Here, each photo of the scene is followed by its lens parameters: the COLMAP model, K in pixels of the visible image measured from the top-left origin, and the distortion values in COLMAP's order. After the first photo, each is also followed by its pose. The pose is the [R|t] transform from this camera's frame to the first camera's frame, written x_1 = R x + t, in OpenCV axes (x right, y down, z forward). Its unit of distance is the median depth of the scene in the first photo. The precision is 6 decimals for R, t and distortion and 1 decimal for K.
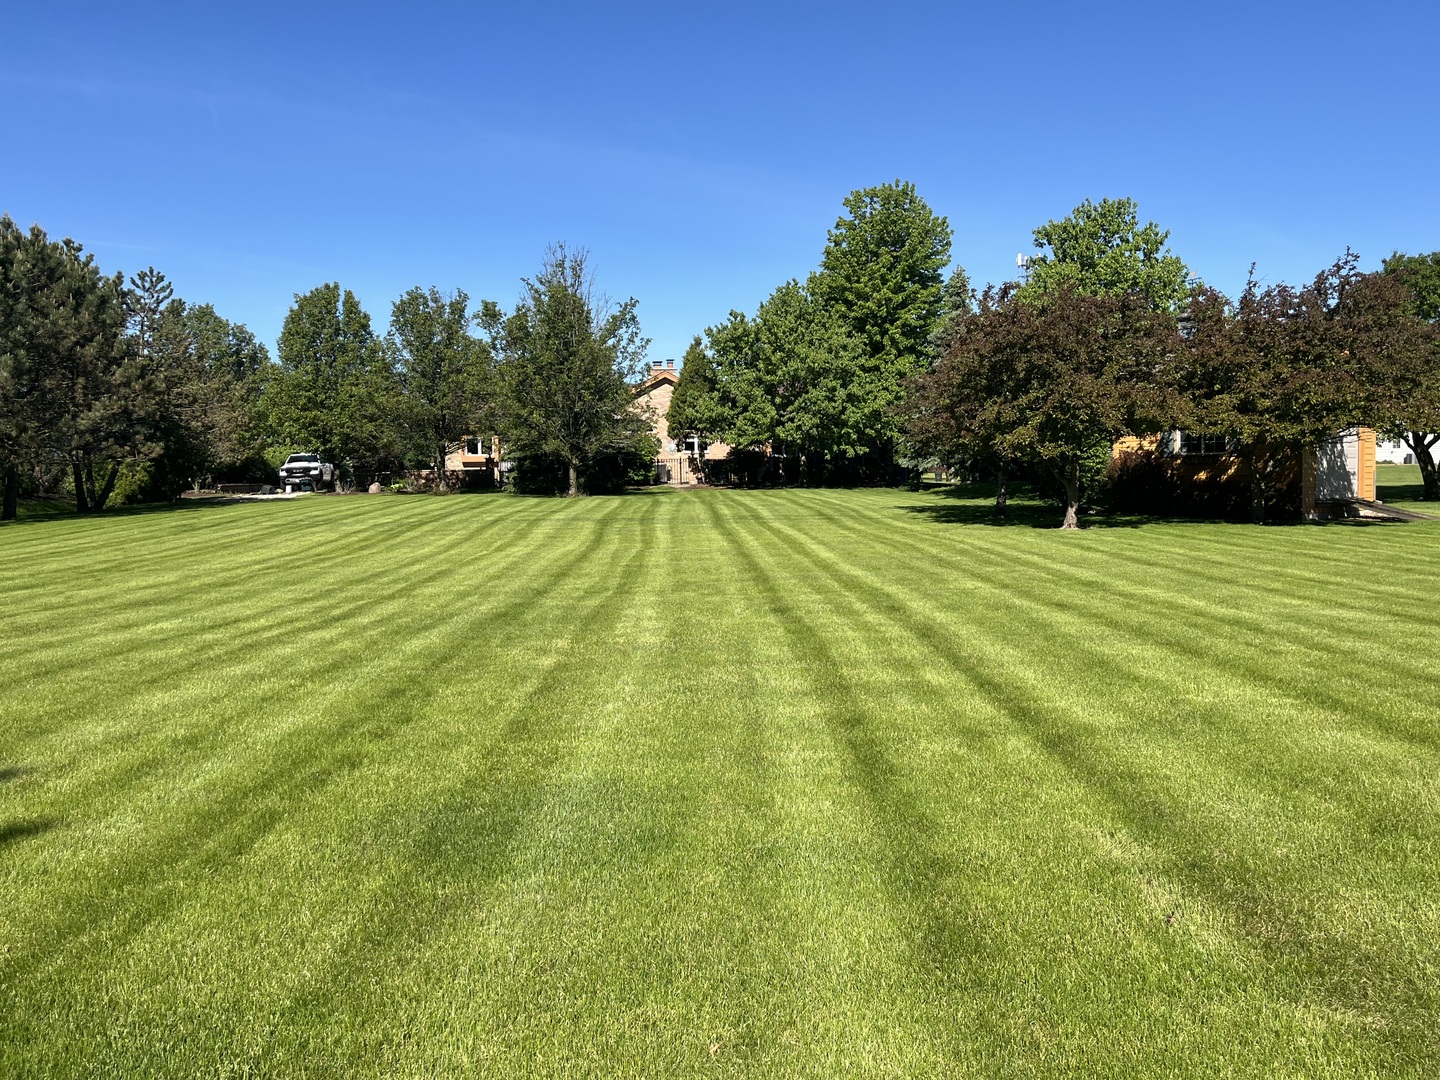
lens RADIAL K [[1216.1, 0, 719.6], [0, 1216.1, 539.3], [0, 0, 1]] dist [0.004040, 0.000506]
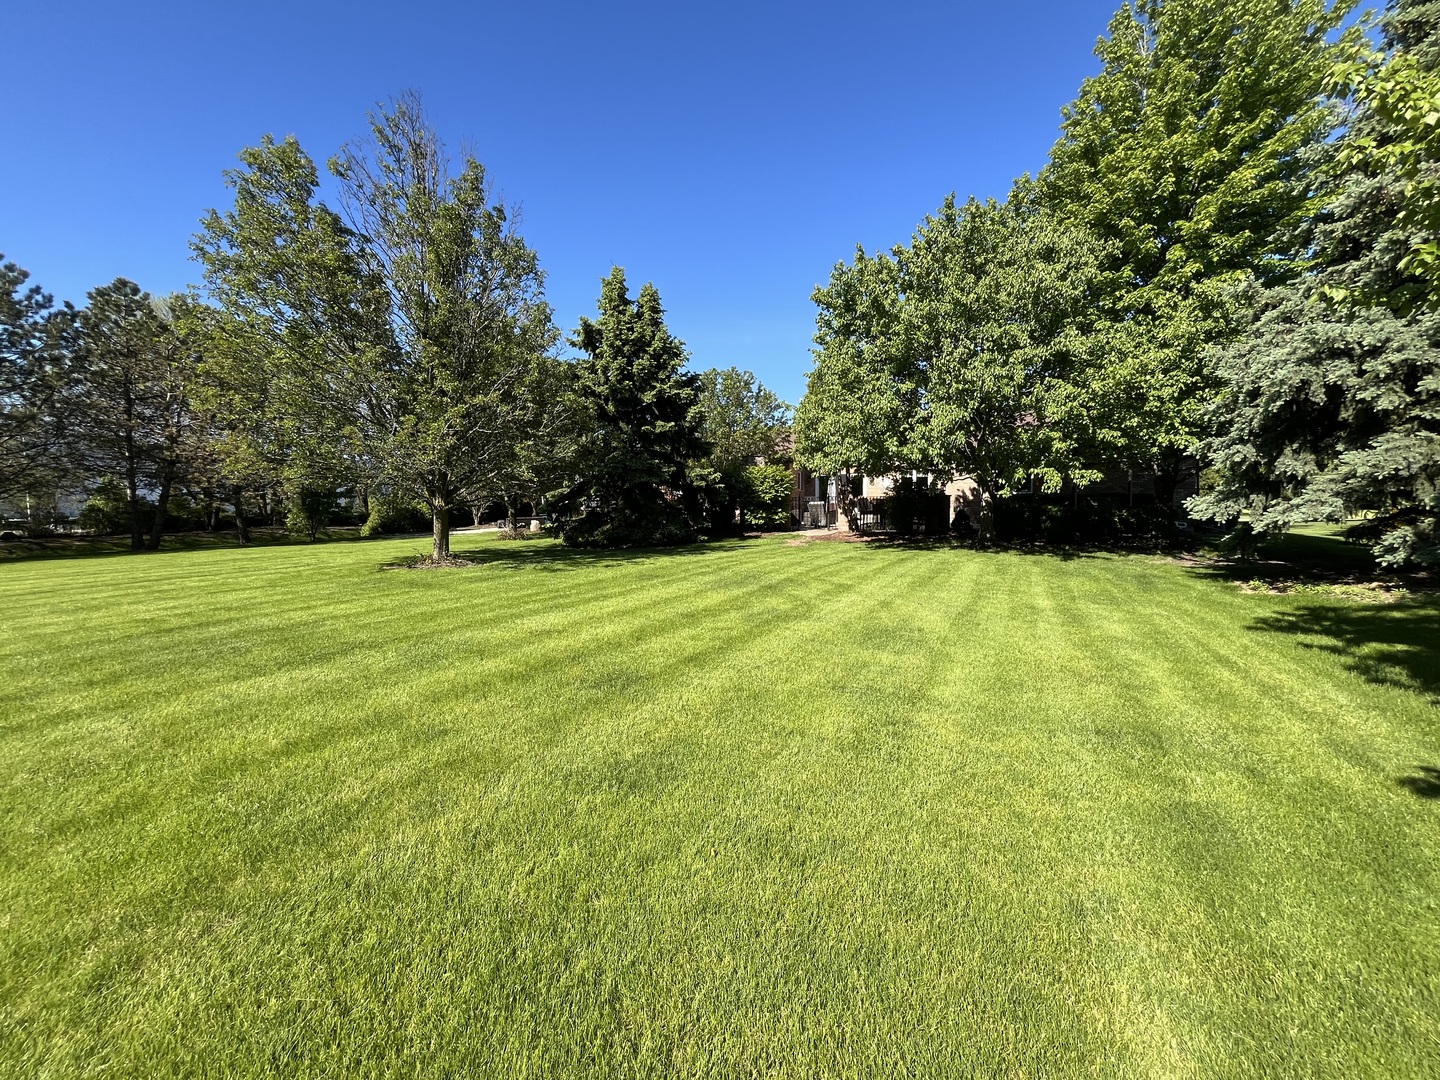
lens RADIAL K [[579.6, 0, 720.6], [0, 579.6, 533.7], [0, 0, 1]] dist [-0.002597, -0.000294]
pose [[0.839326, 0.032537, -0.542653, 0.120511], [-0.031461, 0.999442, 0.011264, -0.050825], [0.542717, 0.007618, 0.839881, 0.750315]]
